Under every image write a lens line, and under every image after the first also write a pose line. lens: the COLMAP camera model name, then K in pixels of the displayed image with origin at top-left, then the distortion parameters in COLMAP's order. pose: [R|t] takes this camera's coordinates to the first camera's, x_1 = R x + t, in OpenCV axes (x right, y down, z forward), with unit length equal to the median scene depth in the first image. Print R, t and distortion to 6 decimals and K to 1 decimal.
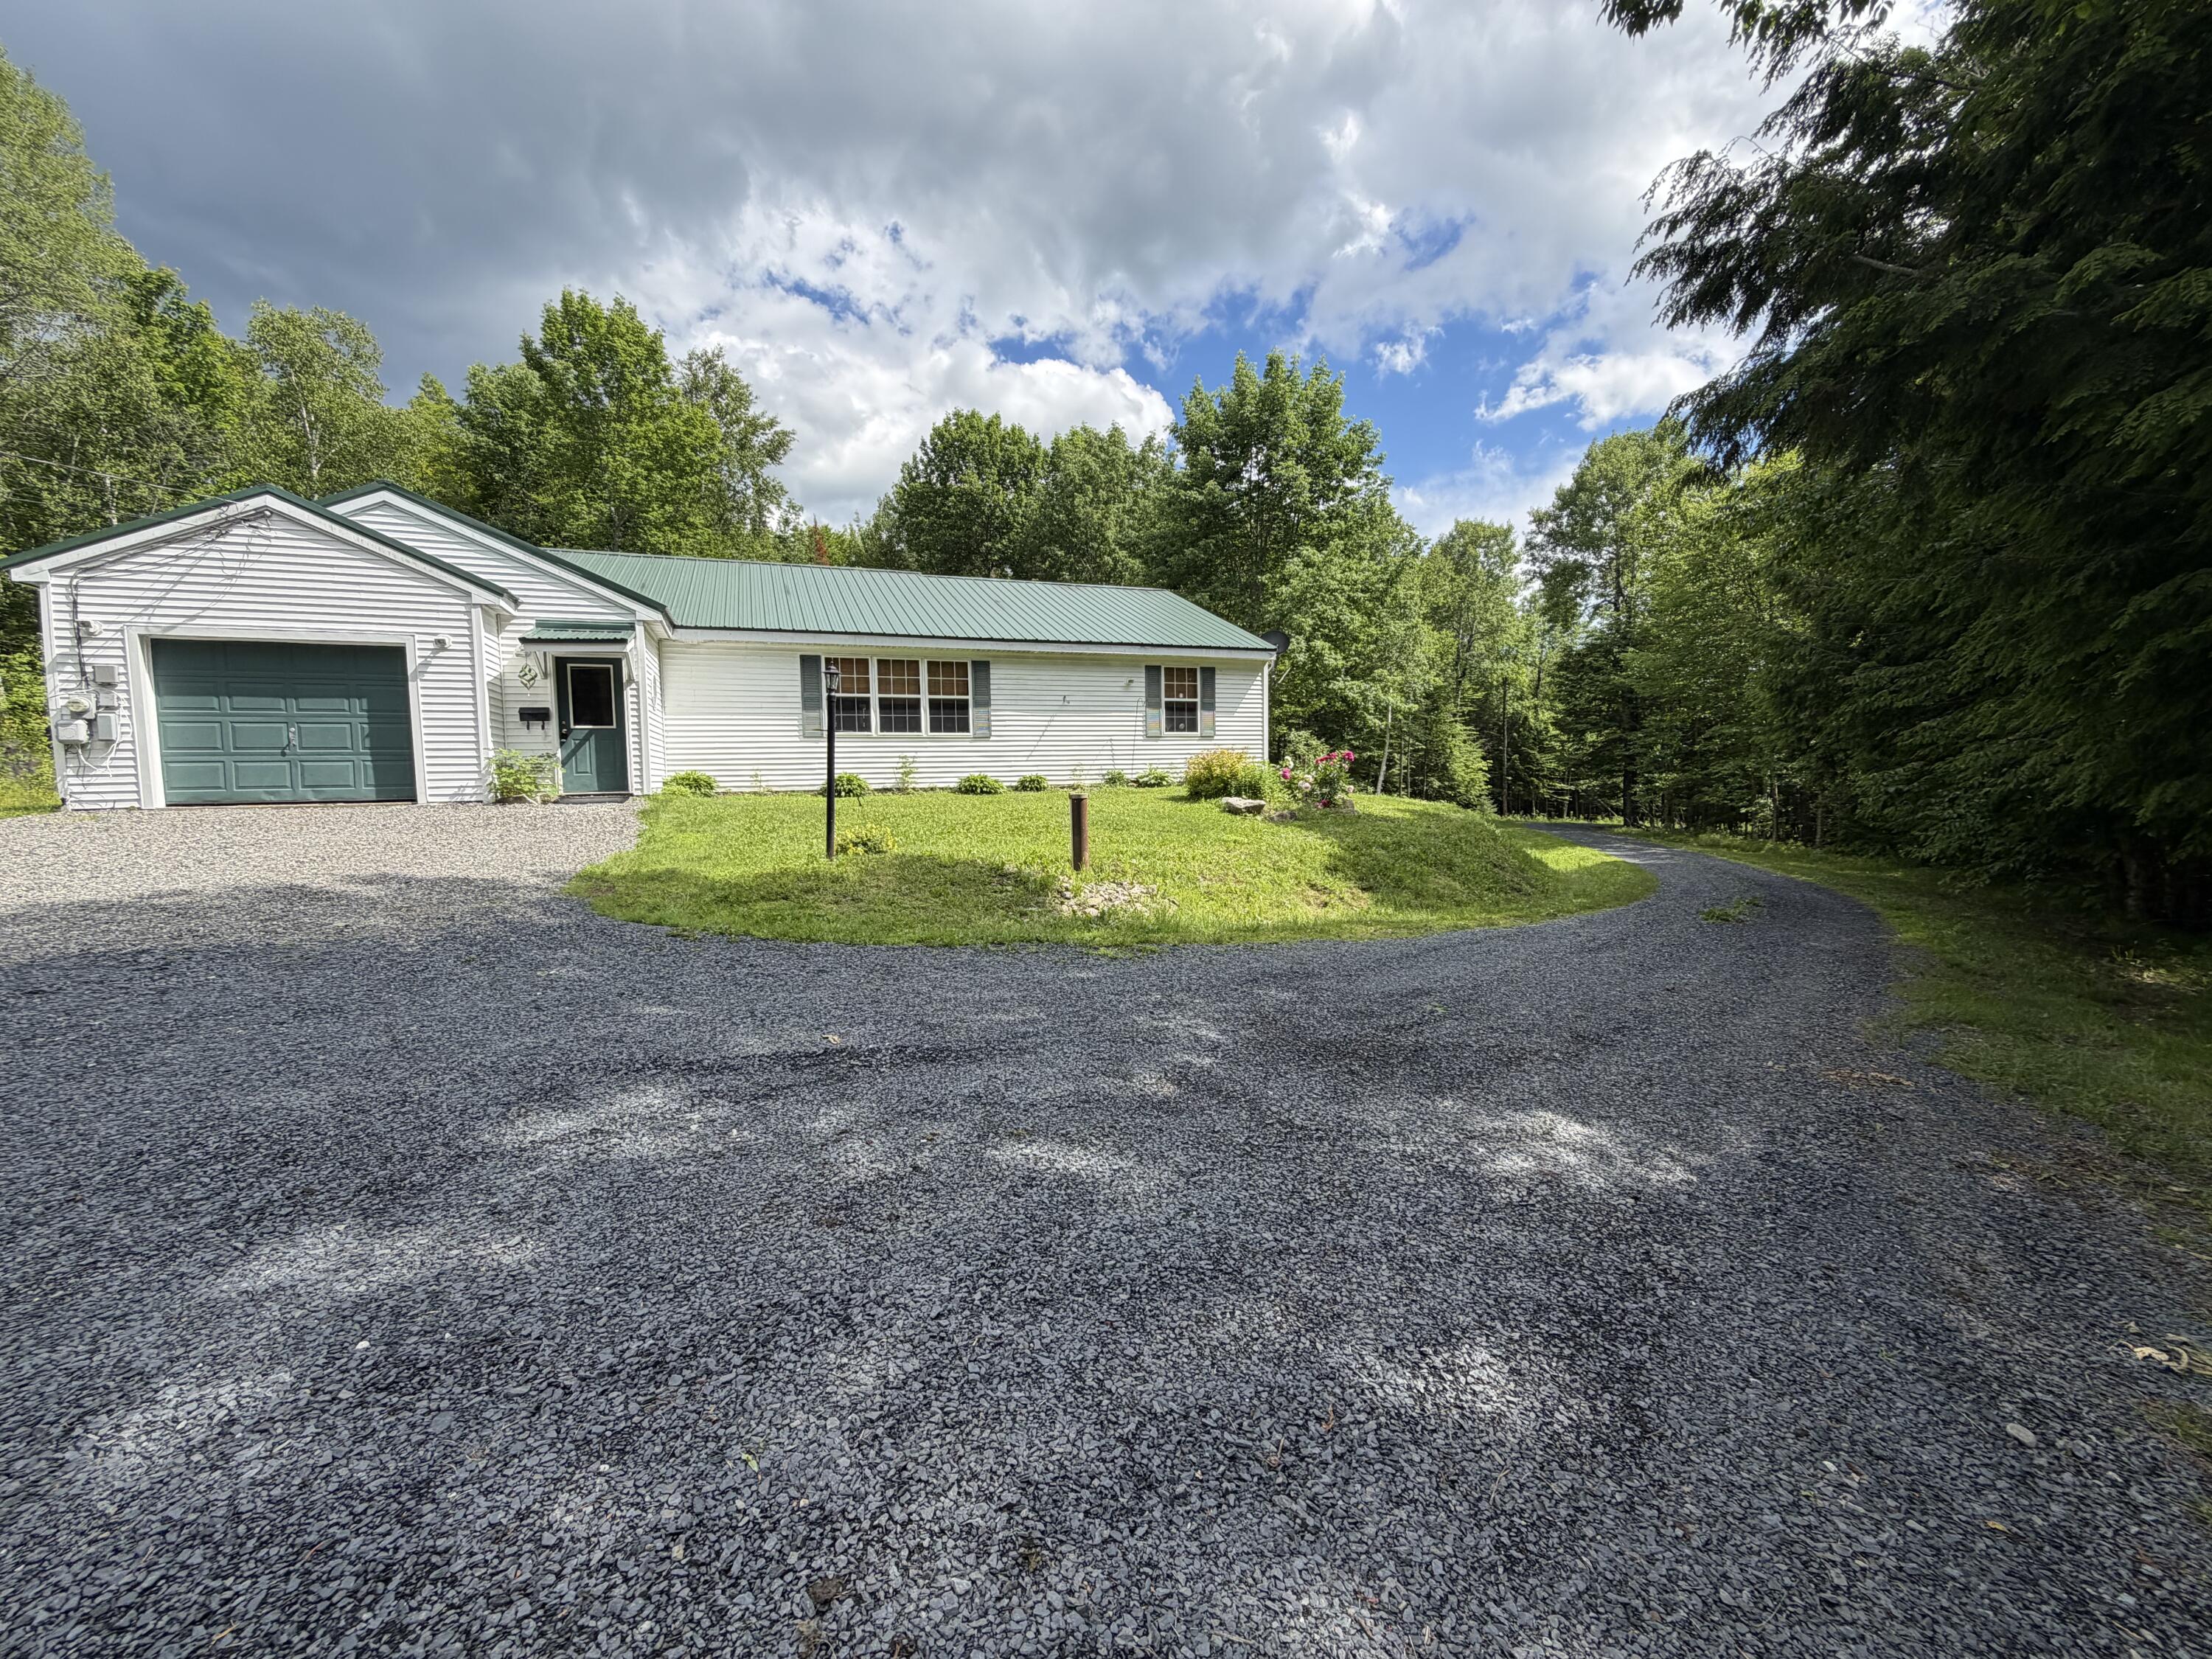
lens RADIAL K [[878.1, 0, 1102.3], [0, 878.1, 828.0], [0, 0, 1]] dist [0.000773, -0.000008]
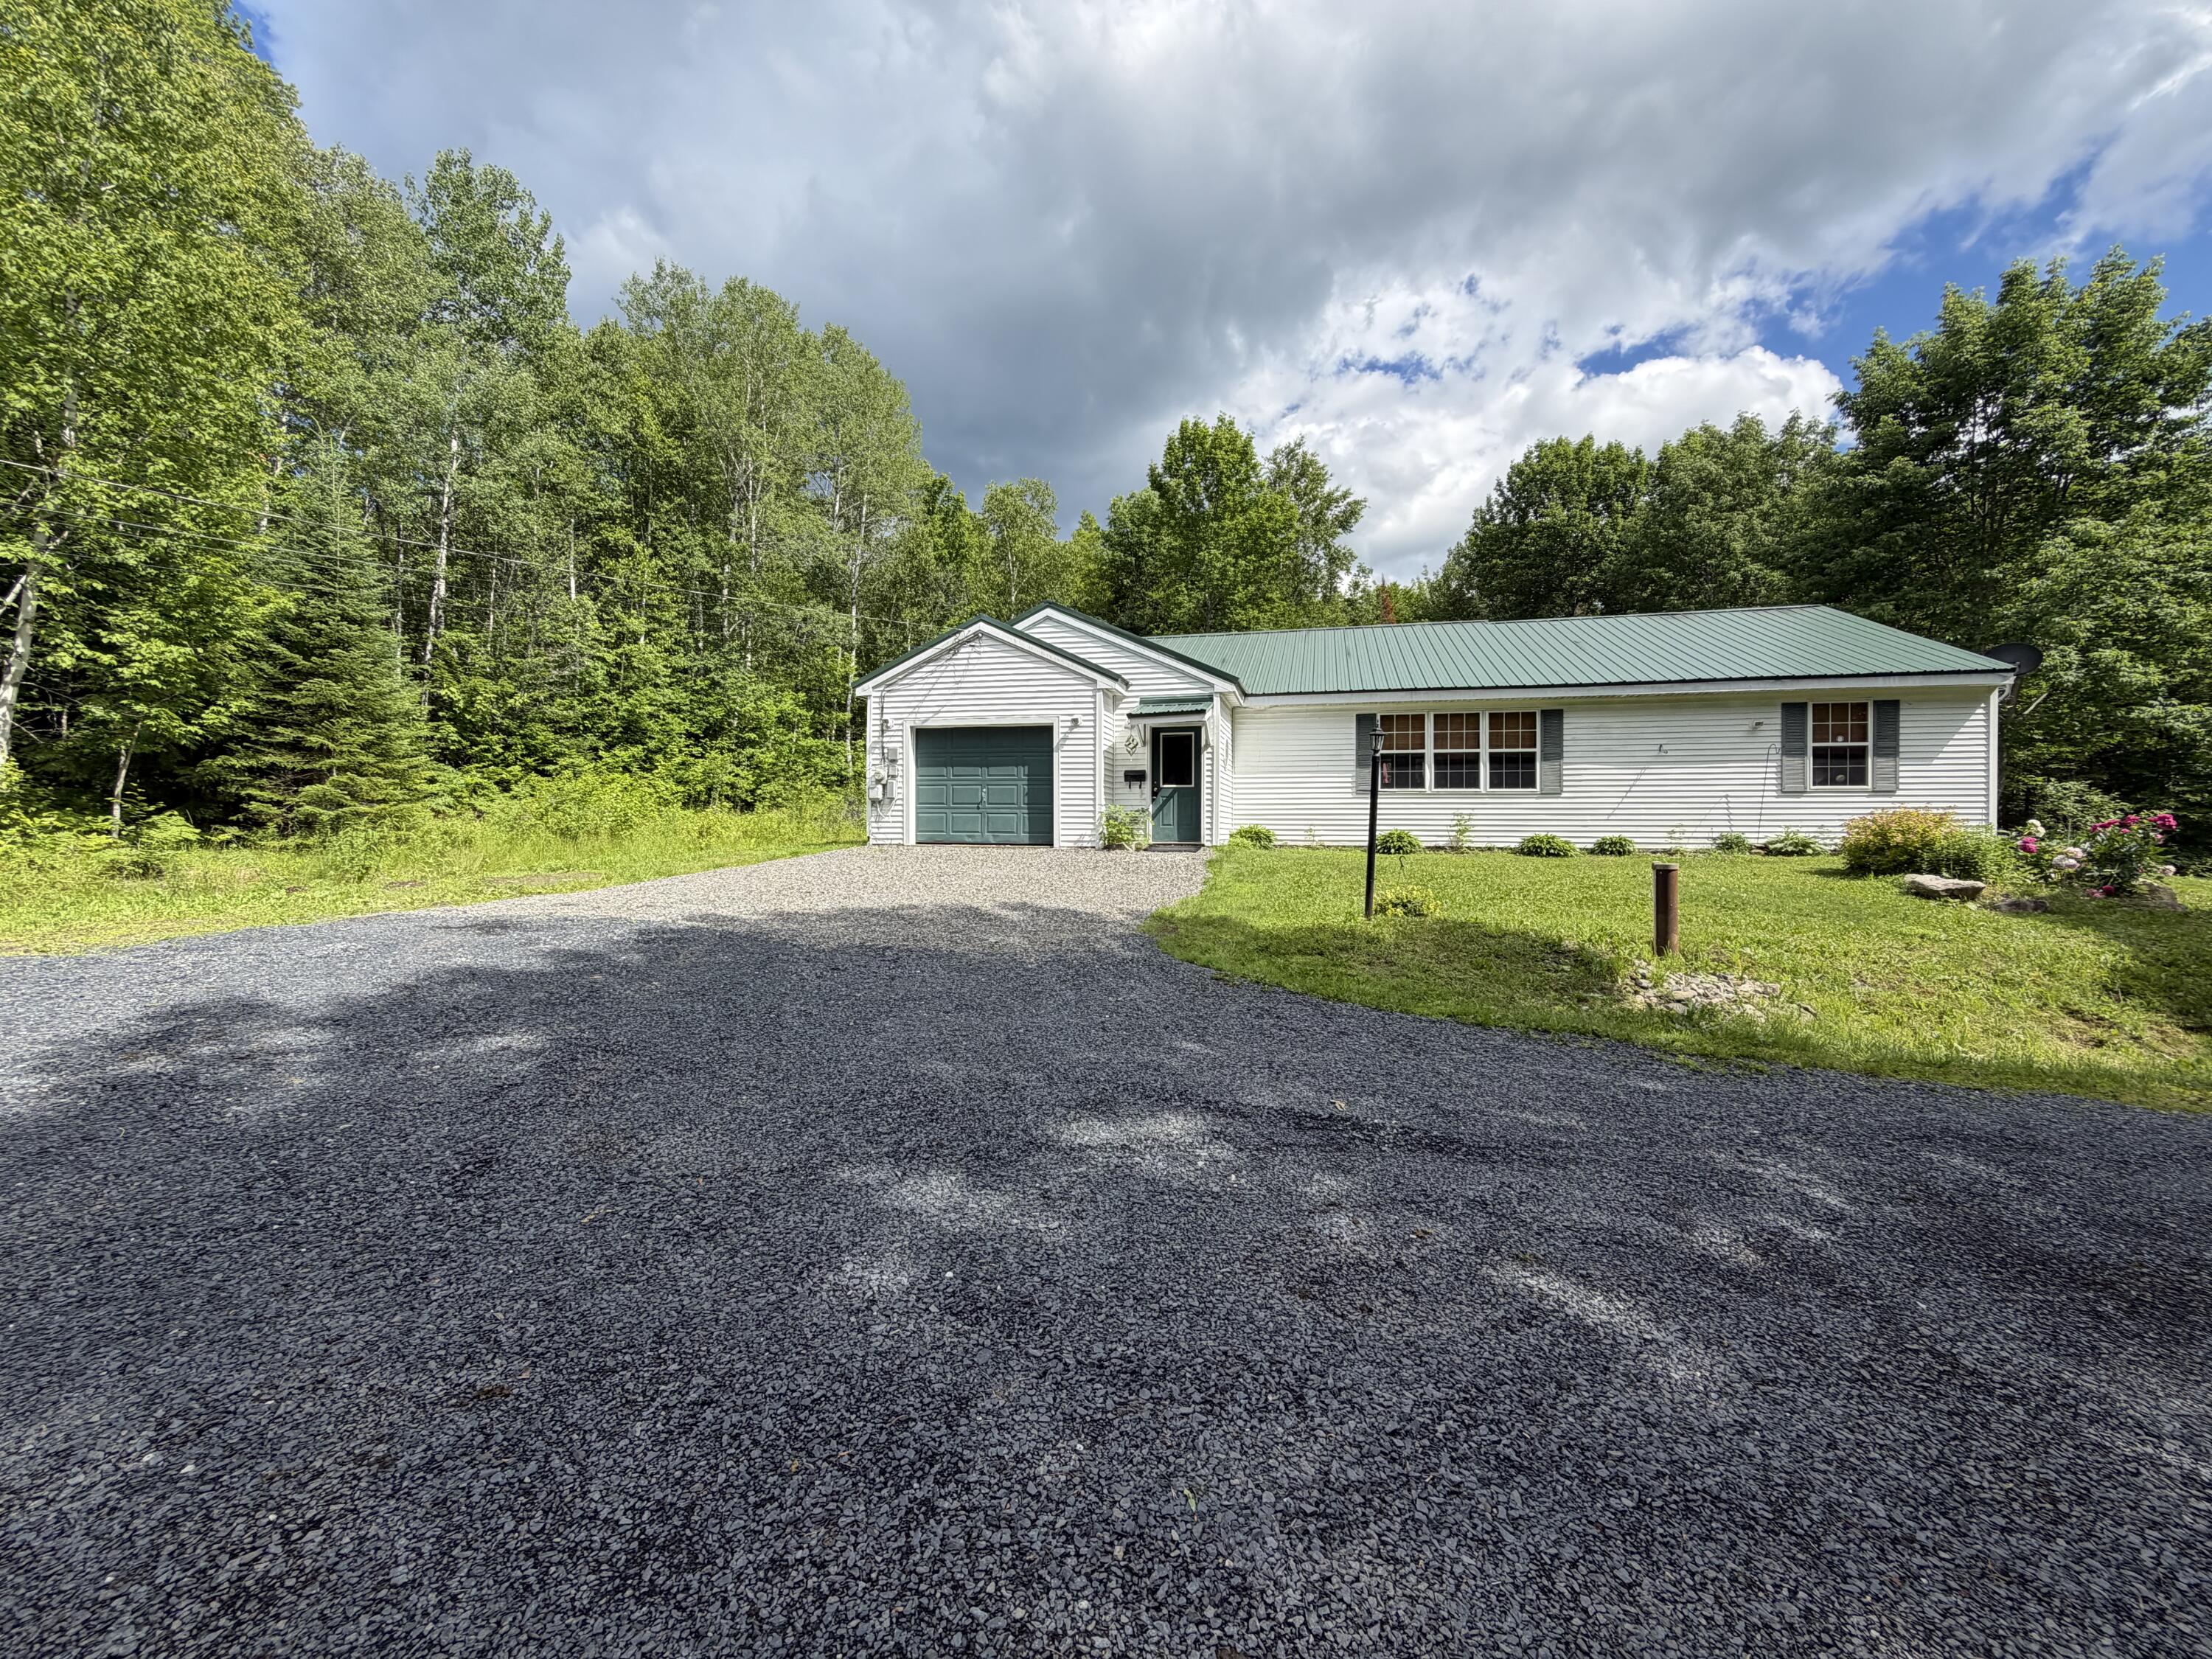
lens RADIAL K [[878.1, 0, 1102.3], [0, 878.1, 828.0], [0, 0, 1]] dist [0.000773, -0.000008]
pose [[0.817278, 0.019856, -0.575902, 0.010444], [-0.055160, 0.997513, -0.043887, -0.004140], [0.573598, 0.067635, 0.816340, 0.000439]]
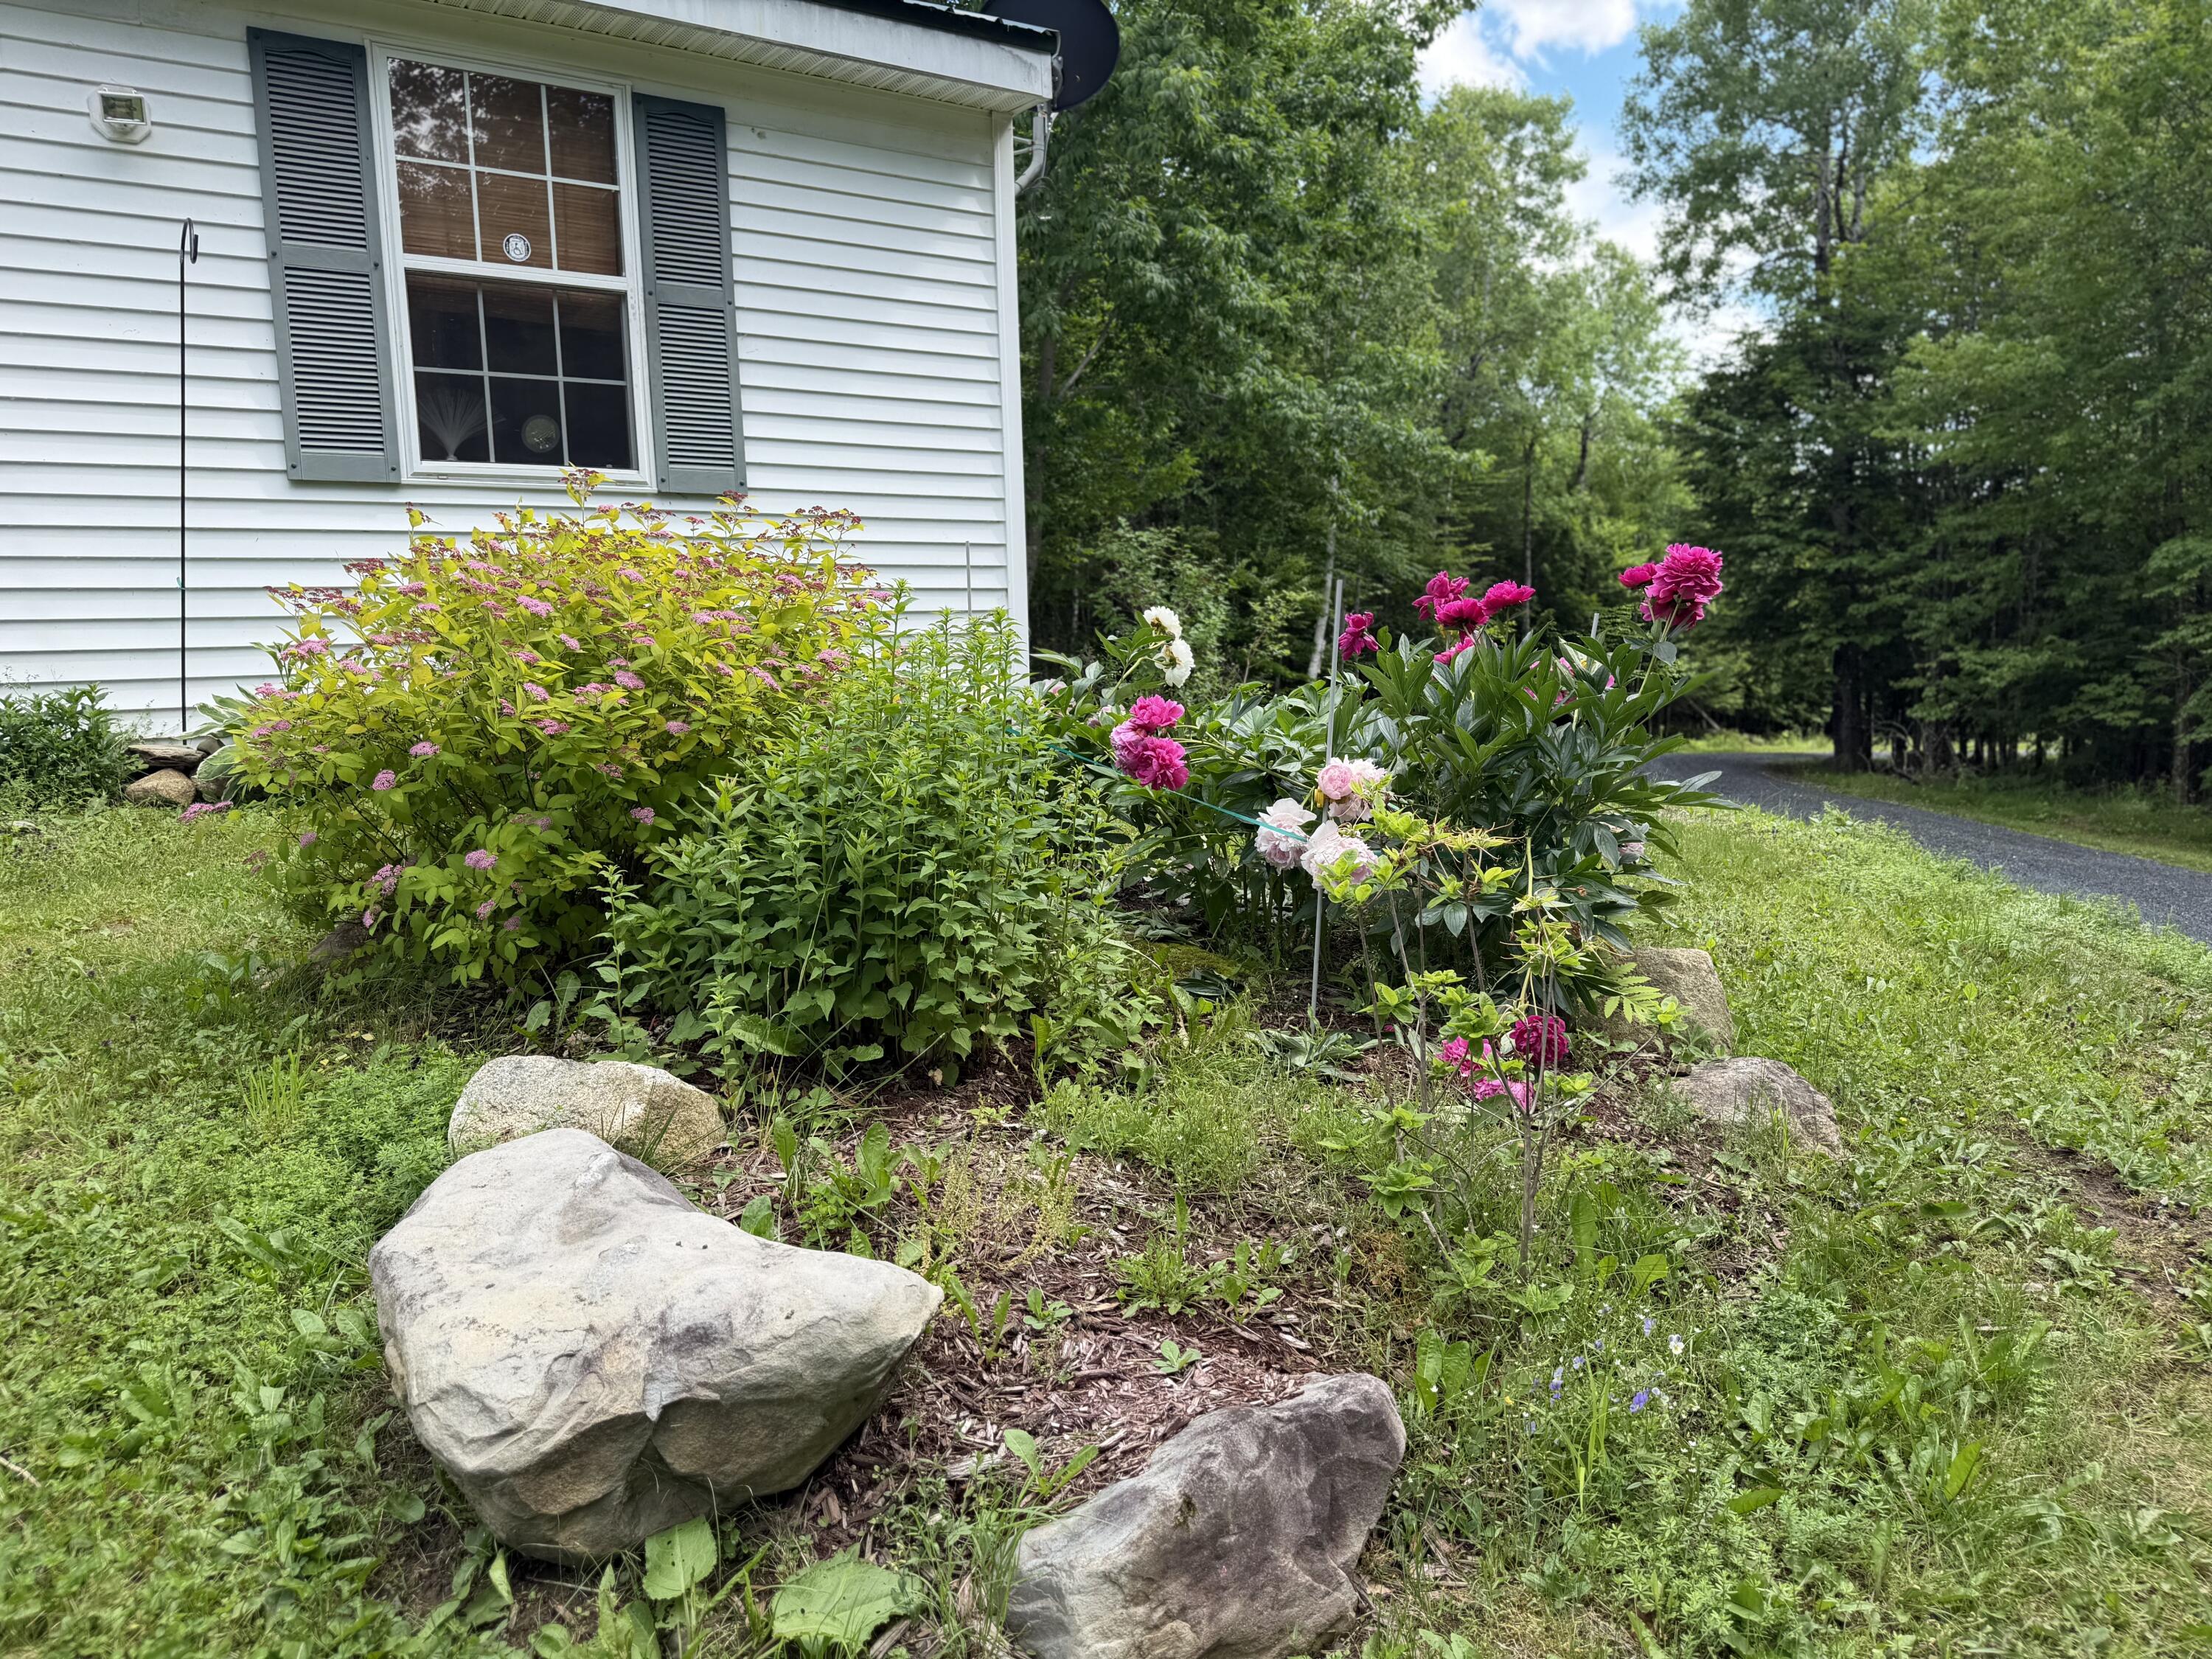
lens RADIAL K [[1560.2, 0, 1106.0], [0, 1560.2, 829.5], [0, 0, 1]] dist [0.080082, -0.112990]
pose [[0.972887, -0.039021, 0.227966, 0.226377], [0.029664, 0.998576, 0.044332, -0.085719], [-0.229372, -0.036368, 0.972659, 1.200025]]
